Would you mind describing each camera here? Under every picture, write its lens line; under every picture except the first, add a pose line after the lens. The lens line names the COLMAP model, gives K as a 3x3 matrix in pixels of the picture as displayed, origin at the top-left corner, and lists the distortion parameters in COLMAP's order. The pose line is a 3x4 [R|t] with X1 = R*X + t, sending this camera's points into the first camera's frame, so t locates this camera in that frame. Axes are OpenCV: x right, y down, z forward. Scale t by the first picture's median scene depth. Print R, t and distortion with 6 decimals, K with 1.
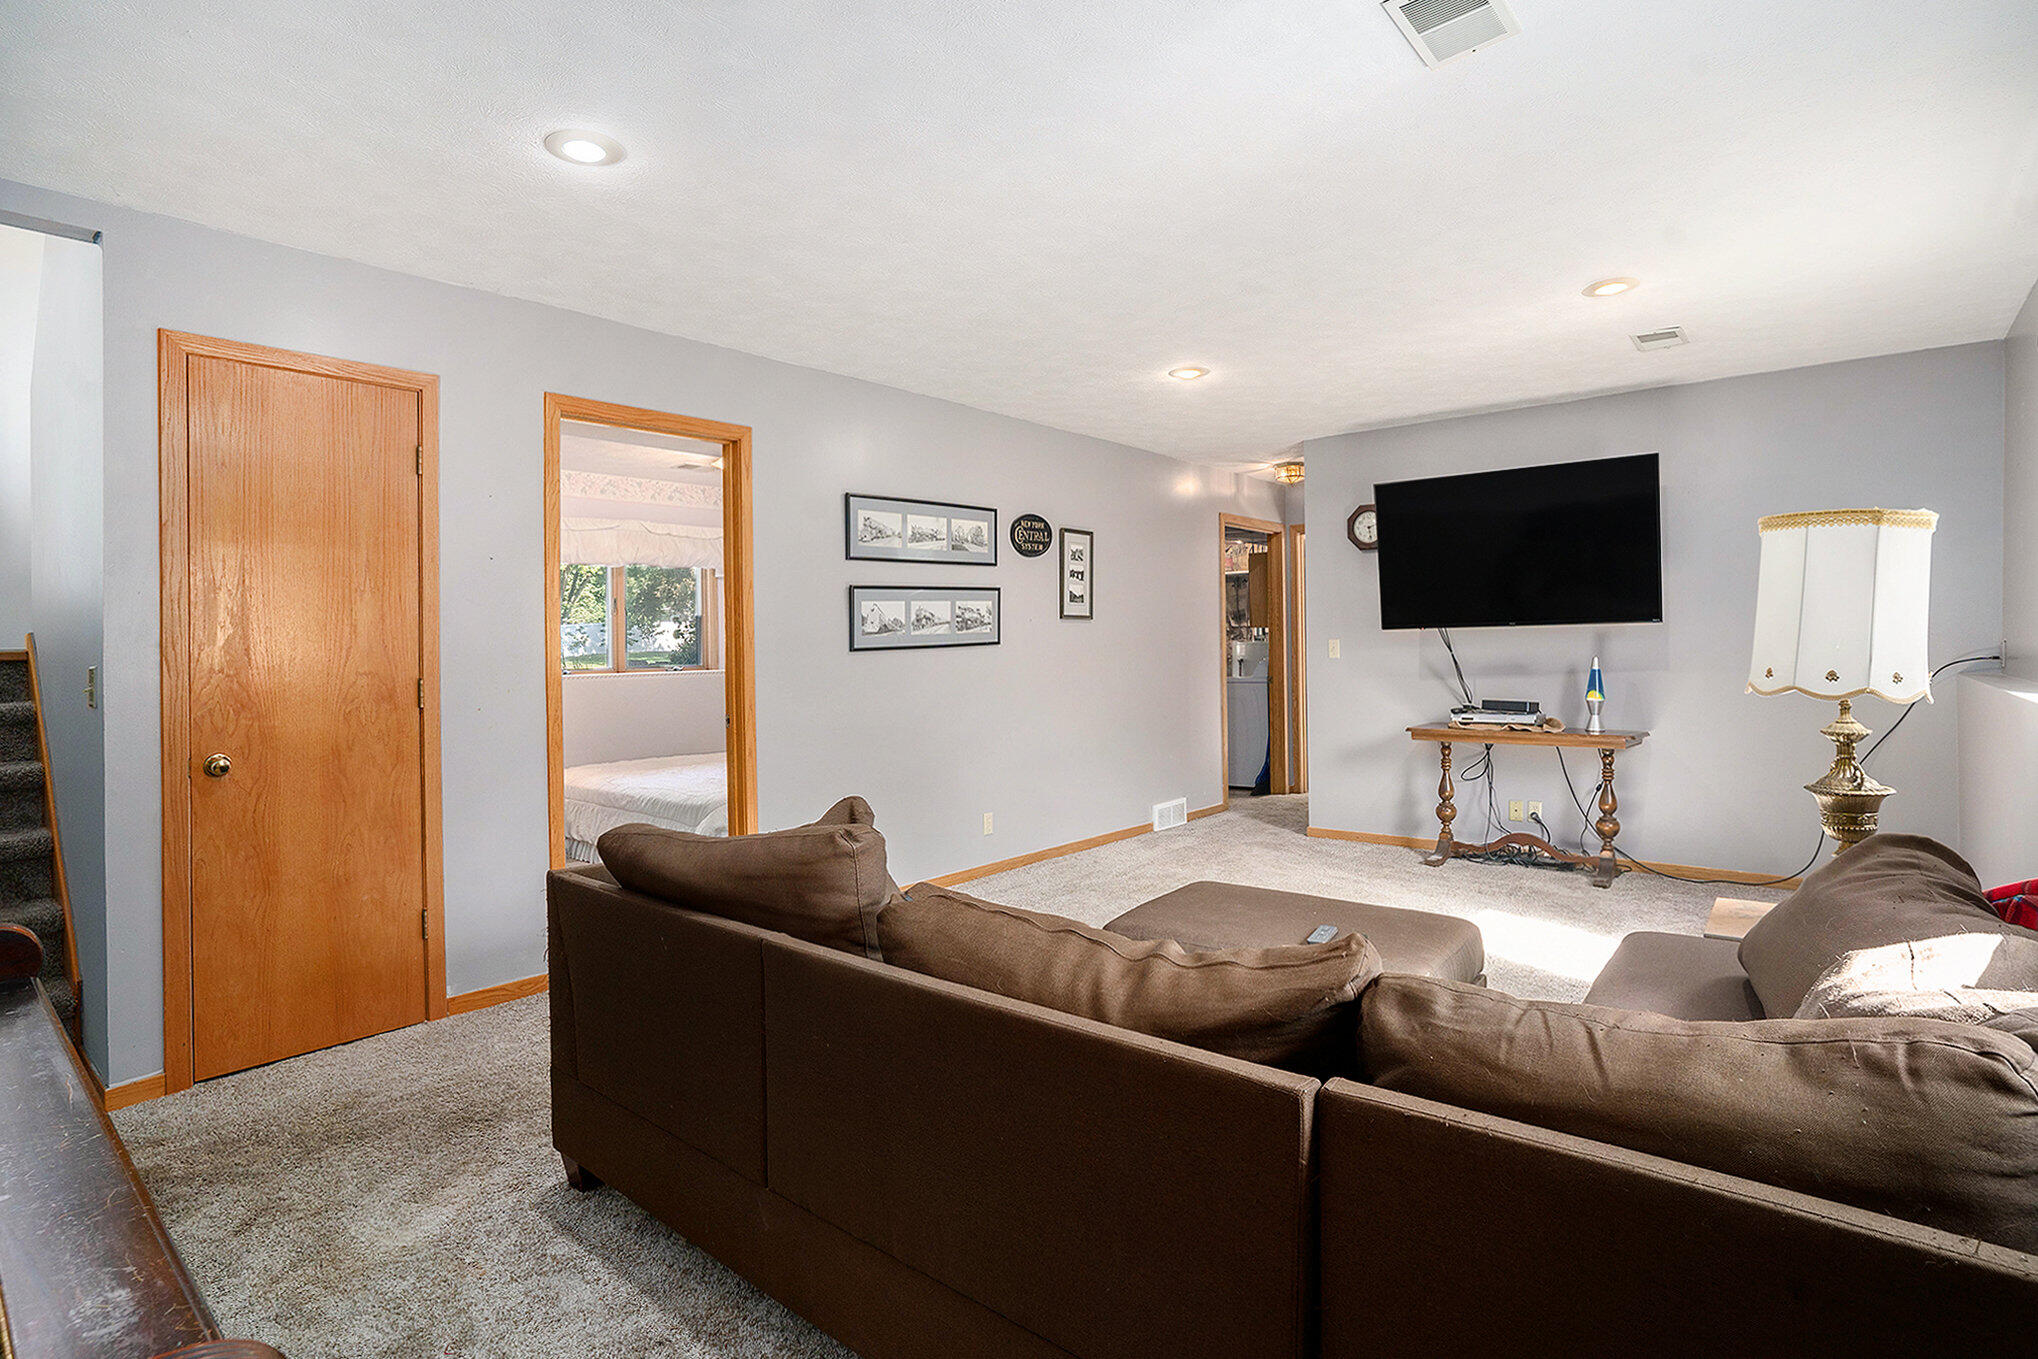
lens RADIAL K [[1015.8, 0, 1006.0], [0, 1015.8, 661.6], [0, 0, 1]] dist [-0.066197, 0.022103]
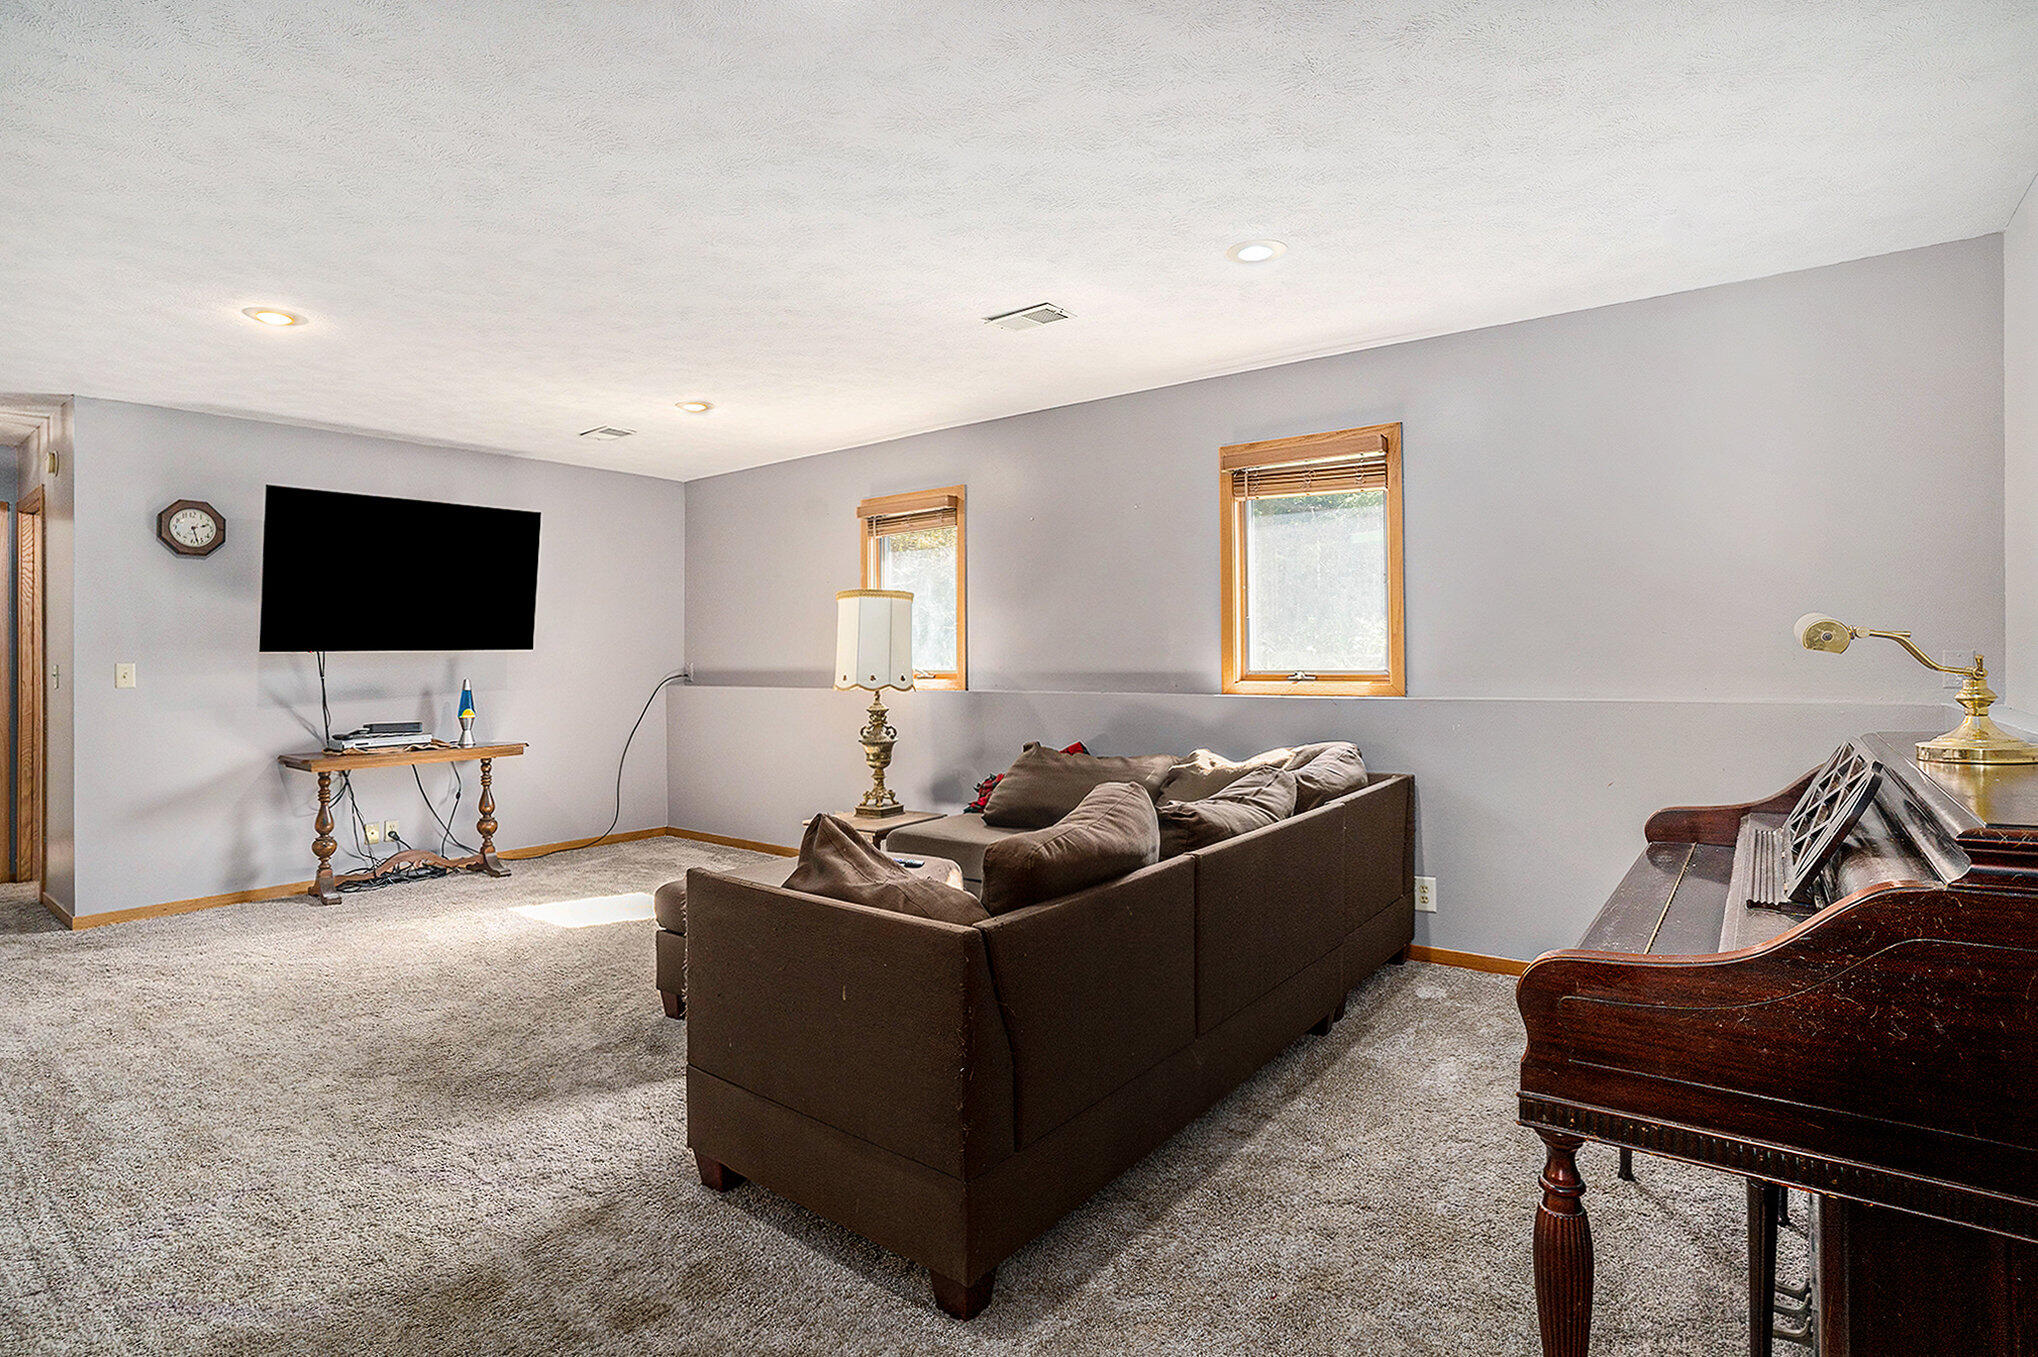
lens RADIAL K [[1015.8, 0, 1007.3], [0, 1015.8, 668.9], [0, 0, 1]] dist [-0.066197, 0.022103]
pose [[-0.034688, -0.002560, 0.999395, -0.523010], [0.023820, 0.999711, 0.003387, -0.004807], [-0.999114, 0.023923, -0.034617, 0.399364]]
